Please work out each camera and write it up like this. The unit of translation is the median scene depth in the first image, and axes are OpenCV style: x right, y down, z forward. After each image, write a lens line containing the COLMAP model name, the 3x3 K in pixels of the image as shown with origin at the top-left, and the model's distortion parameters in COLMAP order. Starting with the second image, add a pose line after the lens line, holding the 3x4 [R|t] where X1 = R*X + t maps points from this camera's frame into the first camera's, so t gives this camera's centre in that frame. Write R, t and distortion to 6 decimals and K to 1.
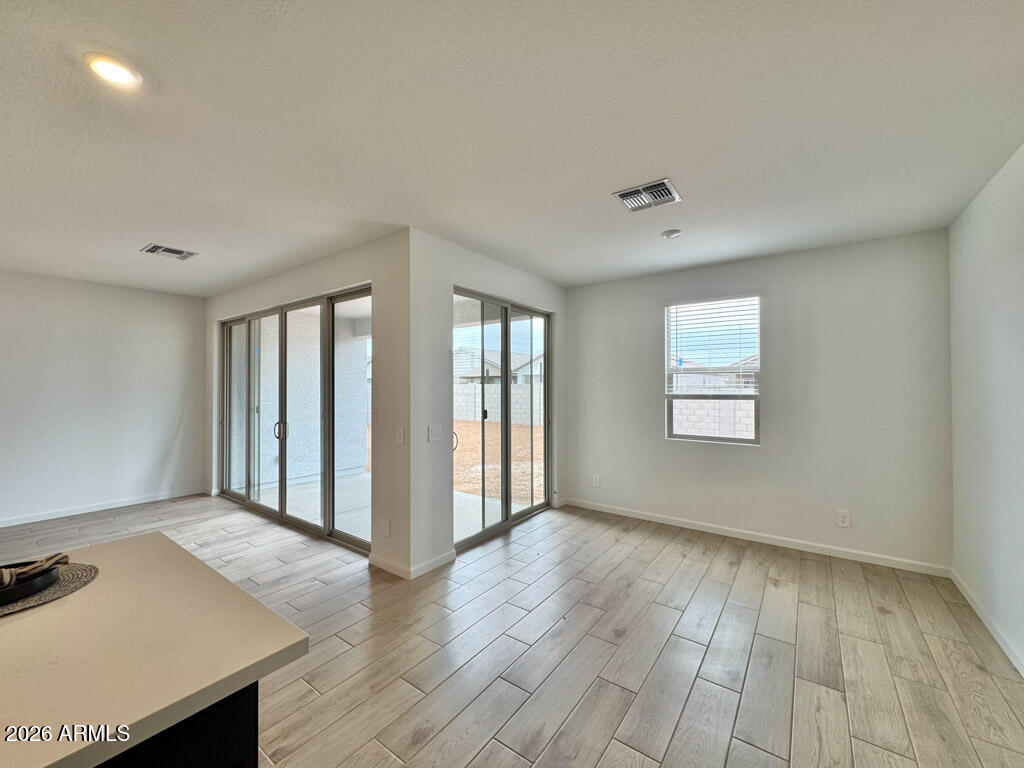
lens RADIAL K [[414.4, 0, 512.3], [0, 414.4, 387.1], [0, 0, 1]] dist [-0.002438, 0.000053]
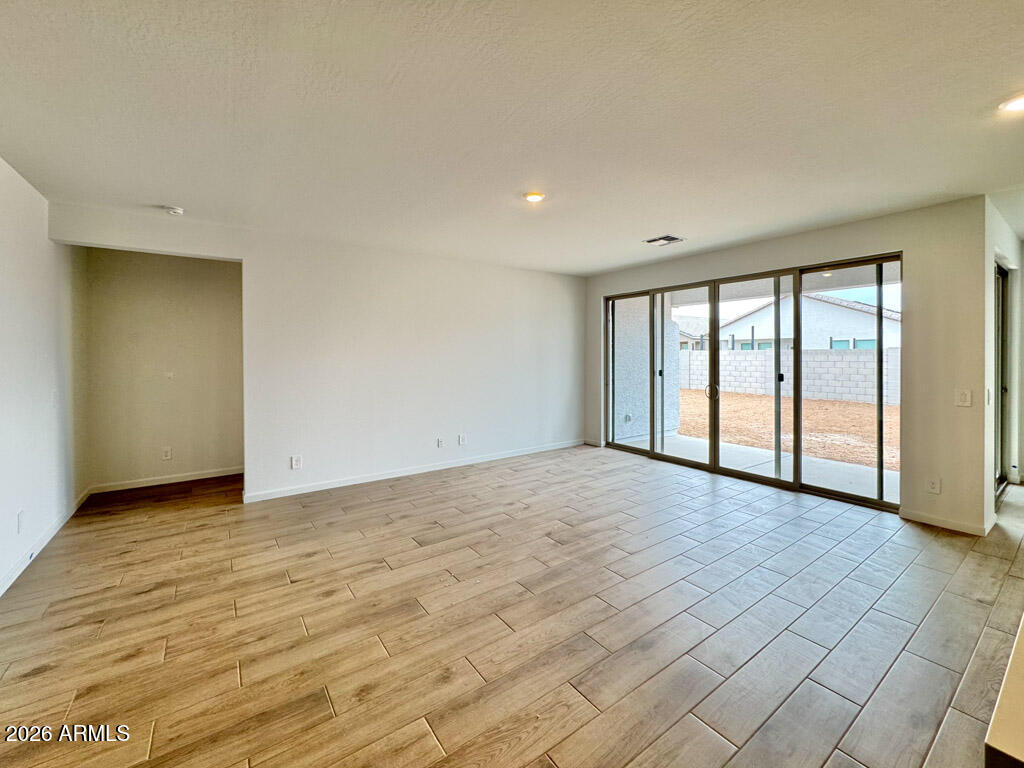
lens RADIAL K [[414.4, 0, 508.2], [0, 414.4, 373.0], [0, 0, 1]] dist [-0.002438, 0.000053]
pose [[0.937765, 0.006773, -0.347206, -0.606181], [0.008780, 0.999028, 0.043200, 0.002134], [0.347161, -0.043560, 0.936793, -0.206896]]
